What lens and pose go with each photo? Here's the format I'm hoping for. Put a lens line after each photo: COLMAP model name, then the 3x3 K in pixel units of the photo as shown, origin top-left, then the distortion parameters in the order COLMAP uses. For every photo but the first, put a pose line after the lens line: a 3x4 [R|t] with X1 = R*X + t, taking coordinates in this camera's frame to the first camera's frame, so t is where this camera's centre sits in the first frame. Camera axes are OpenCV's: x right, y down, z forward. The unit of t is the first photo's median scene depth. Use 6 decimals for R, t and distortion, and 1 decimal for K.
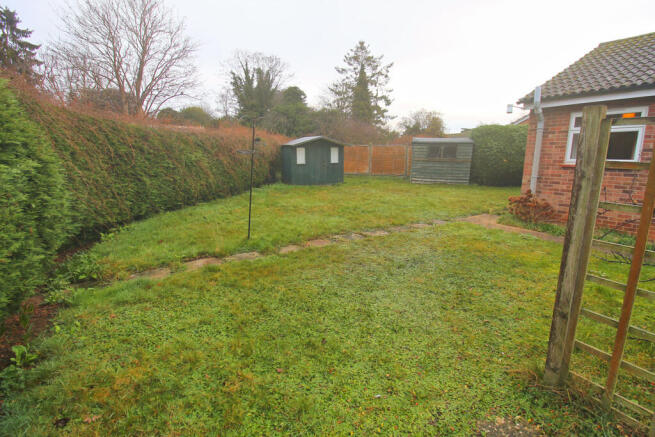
lens RADIAL K [[302.3, 0, 332.9], [0, 302.3, 213.5], [0, 0, 1]] dist [0.000873, -0.013518]
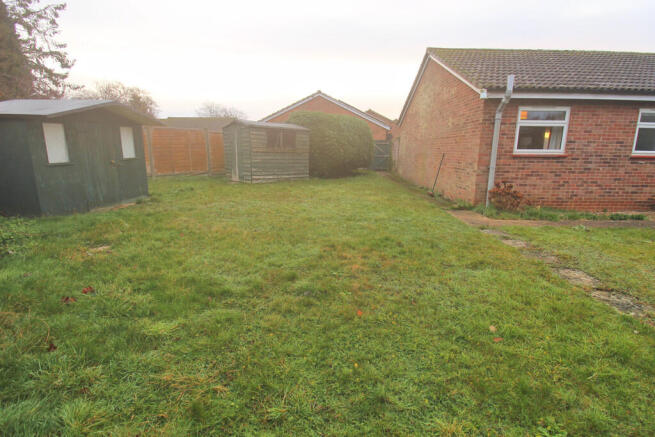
lens RADIAL K [[304.0, 0, 327.0], [0, 304.0, 205.5], [0, 0, 1]] dist [0.000459, -0.011893]
pose [[0.535363, -0.156844, 0.829932, -0.245818], [0.151688, 0.984485, 0.088203, -0.085661], [-0.830889, 0.078670, 0.550848, 0.462701]]
